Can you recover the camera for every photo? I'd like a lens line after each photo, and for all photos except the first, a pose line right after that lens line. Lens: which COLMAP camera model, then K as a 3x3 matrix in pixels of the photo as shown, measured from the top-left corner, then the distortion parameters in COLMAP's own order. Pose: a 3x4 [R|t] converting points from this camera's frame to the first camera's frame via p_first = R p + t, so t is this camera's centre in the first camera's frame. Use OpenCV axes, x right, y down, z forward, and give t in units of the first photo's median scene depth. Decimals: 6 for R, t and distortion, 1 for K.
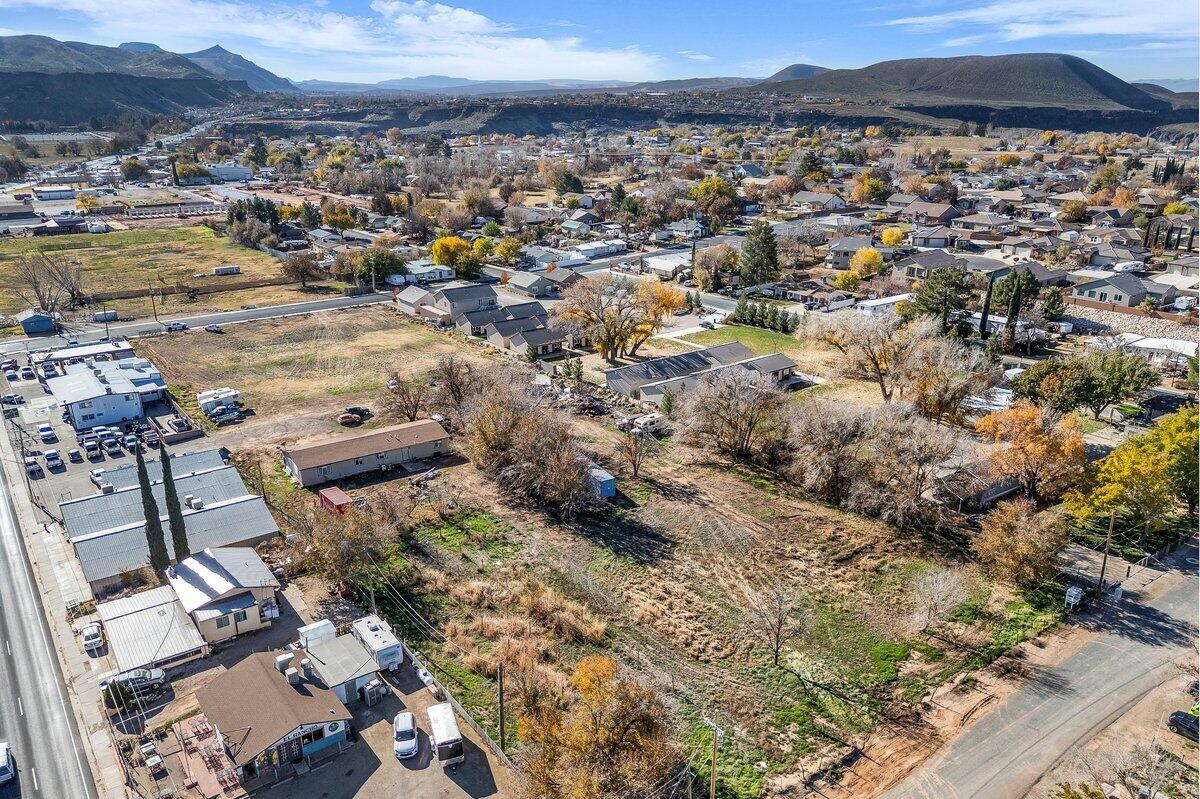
lens RADIAL K [[871.4, 0, 600.1], [0, 871.4, 472.3], [0, 0, 1]] dist [0.075833, -0.072946]
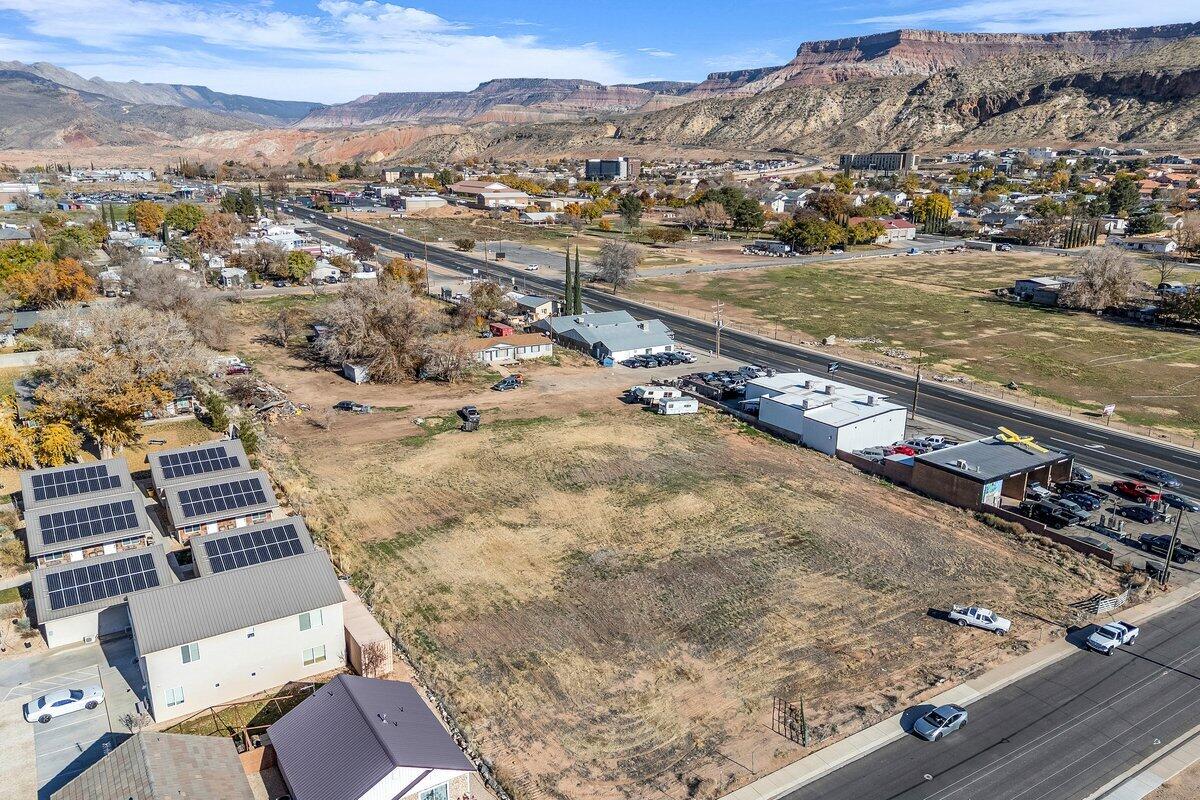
lens RADIAL K [[875.9, 0, 601.7], [0, 875.9, 428.7], [0, 0, 1]] dist [0.081108, -0.085220]
pose [[-0.997965, -0.025086, 0.058627, -0.541093], [0.019060, 0.760003, 0.649640, -0.805898], [-0.060853, 0.649435, -0.757978, 2.170576]]
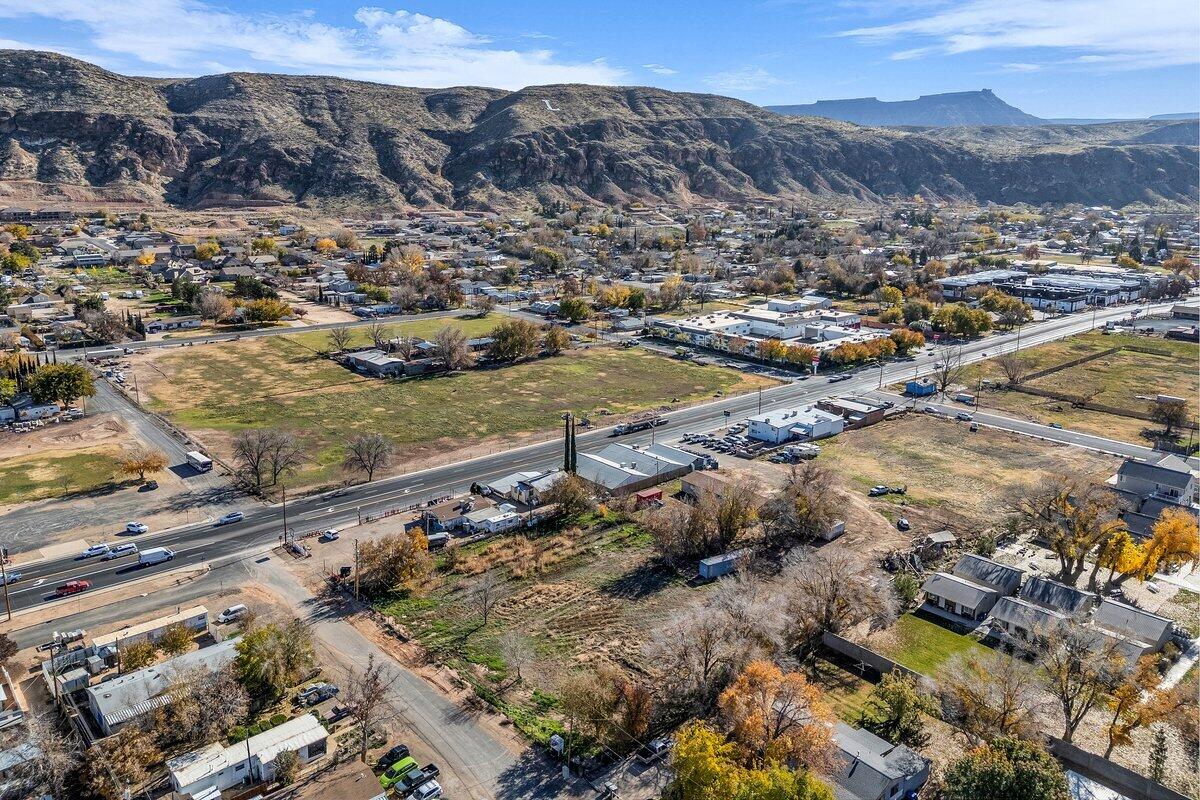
lens RADIAL K [[877.9, 0, 600.7], [0, 877.9, 346.2], [0, 0, 1]] dist [0.079129, -0.085329]
pose [[0.086690, 0.204778, -0.974962, 1.237191], [-0.398632, 0.904015, 0.154432, -0.434014], [0.913005, 0.375263, 0.160000, 0.497648]]
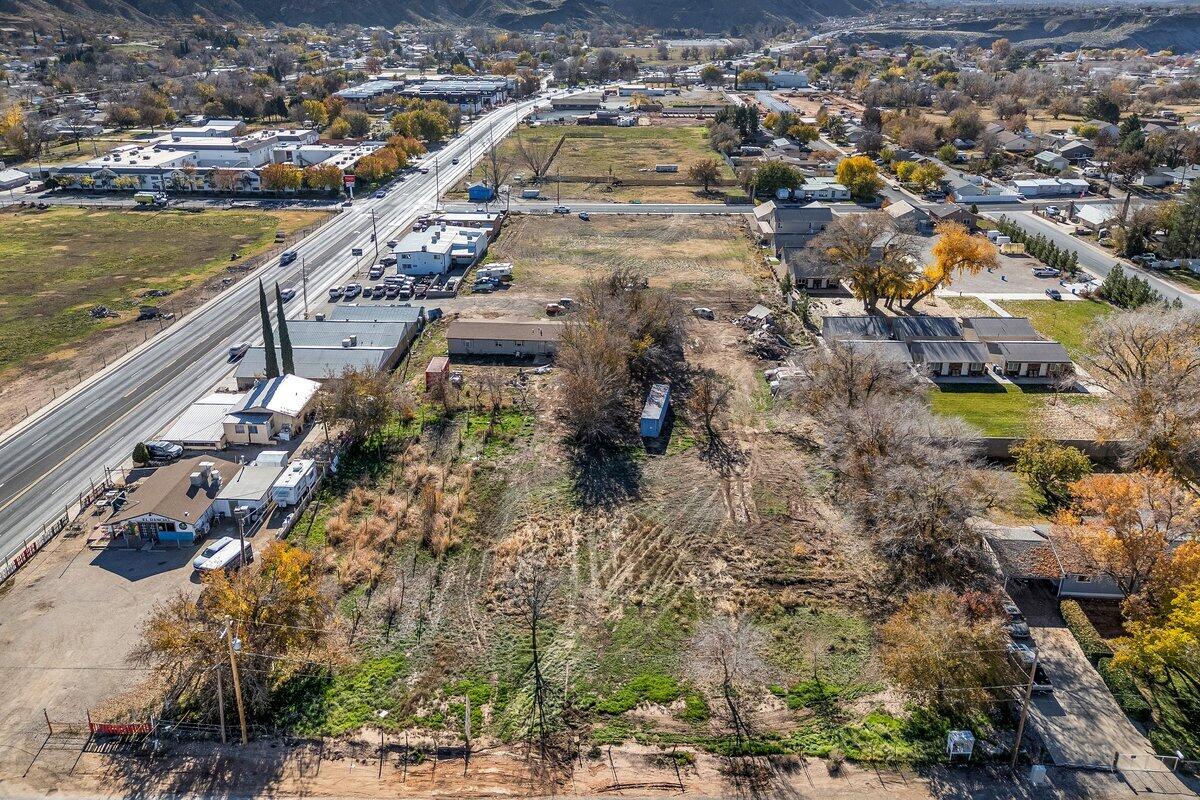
lens RADIAL K [[872.7, 0, 598.1], [0, 872.7, 361.7], [0, 0, 1]] dist [0.076361, -0.079971]
pose [[0.781146, 0.238816, -0.576868, 0.490346], [-0.249560, 0.966364, 0.062131, -0.094578], [0.572303, 0.095430, 0.814471, 0.179342]]
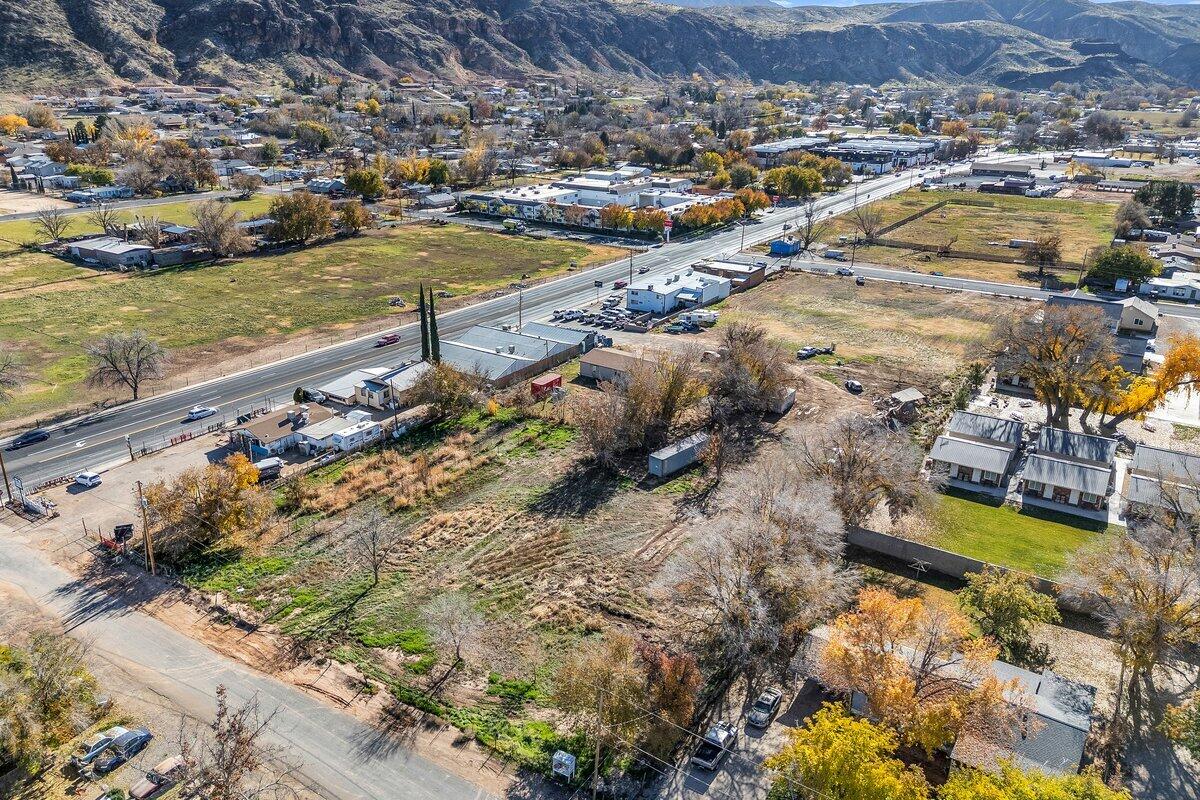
lens RADIAL K [[876.0, 0, 600.4], [0, 876.0, 402.3], [0, 0, 1]] dist [0.079648, -0.082026]
pose [[0.344462, 0.344362, -0.873362, 0.831550], [-0.376892, 0.902761, 0.207304, -0.229682], [0.859825, 0.257755, 0.440754, 0.472256]]
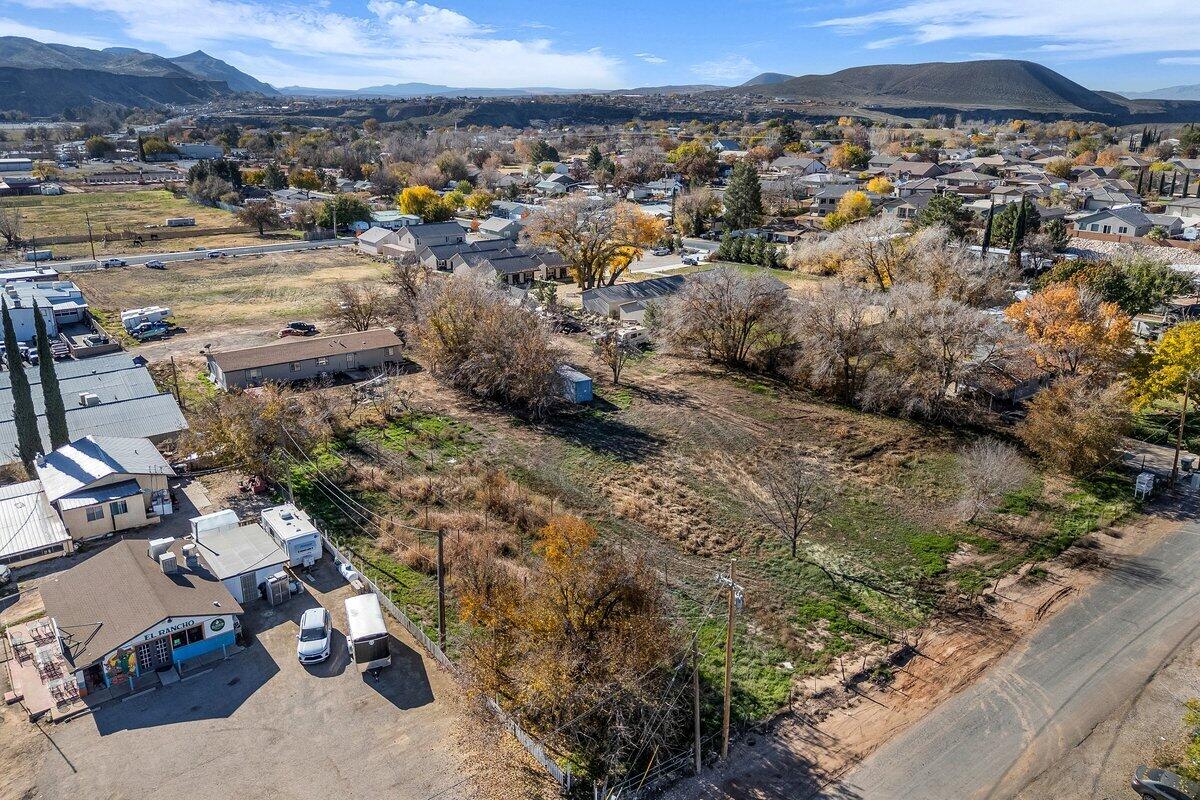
lens RADIAL K [[876.0, 0, 600.4], [0, 876.0, 402.3], [0, 0, 1]] dist [0.079648, -0.082026]
pose [[0.999667, -0.002717, 0.025659, 0.002963], [0.004722, 0.996910, -0.078405, 0.096692], [-0.025367, 0.078500, 0.996591, 0.133146]]
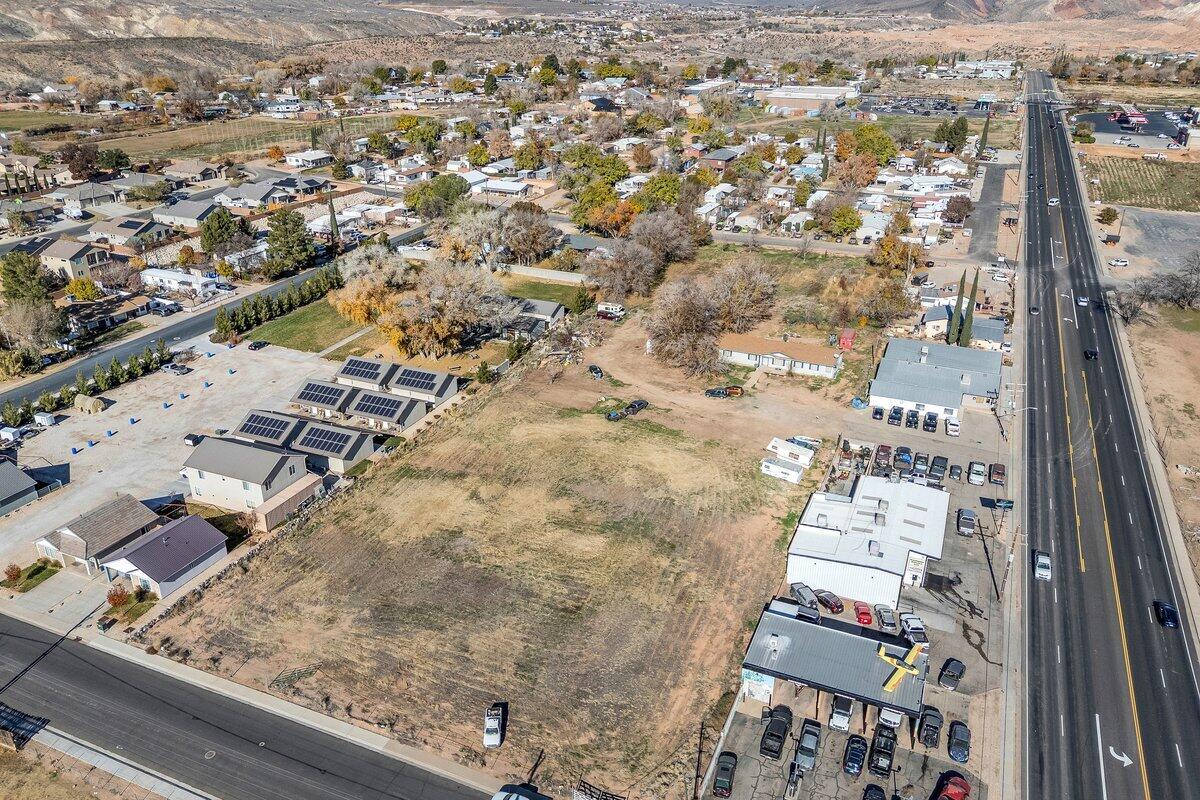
lens RADIAL K [[875.9, 0, 600.0], [0, 875.9, 416.8], [0, 0, 1]] dist [0.077029, -0.081840]
pose [[-0.503043, -0.365561, 0.783143, -1.295481], [0.334565, 0.753125, 0.566453, -0.860954], [-0.796878, 0.546962, -0.256550, 1.739865]]
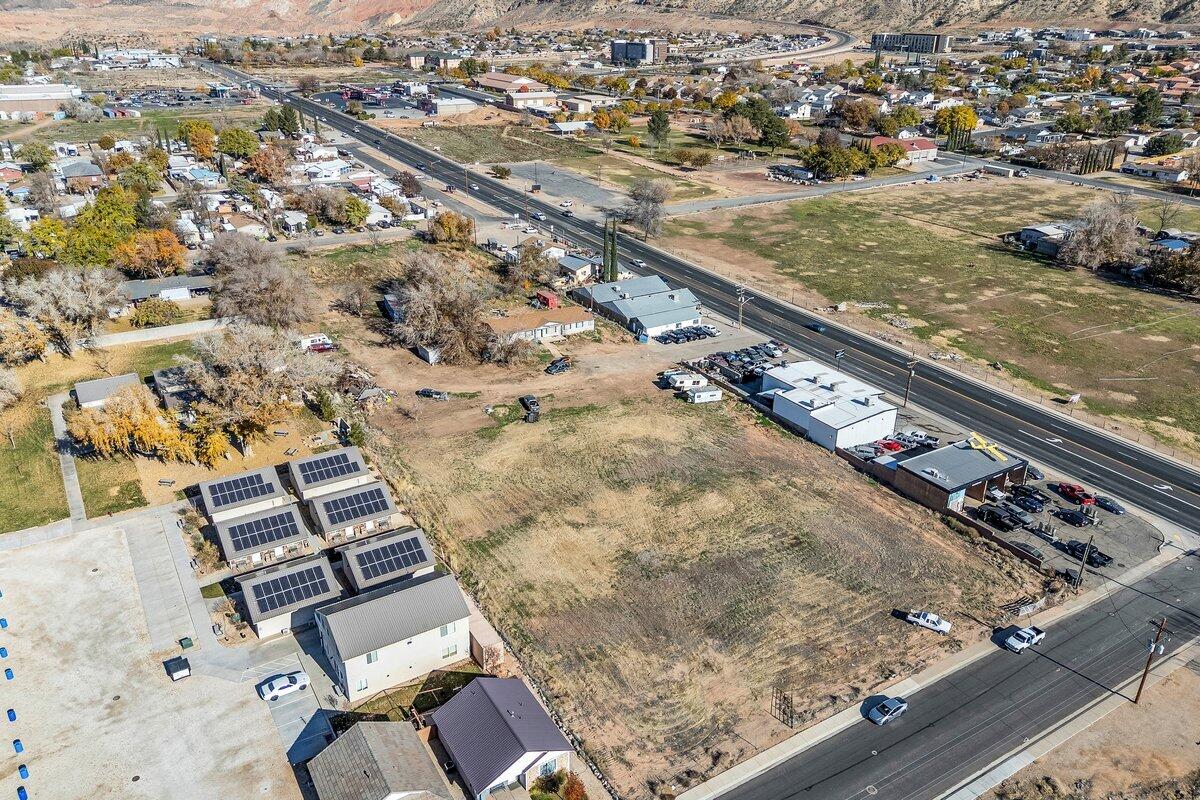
lens RADIAL K [[876.0, 0, 600.4], [0, 876.0, 402.3], [0, 0, 1]] dist [0.079648, -0.082026]
pose [[-0.996144, -0.042106, 0.076975, -0.517860], [0.028435, 0.675047, 0.737226, -1.067807], [-0.083003, 0.736572, -0.671247, 2.206837]]
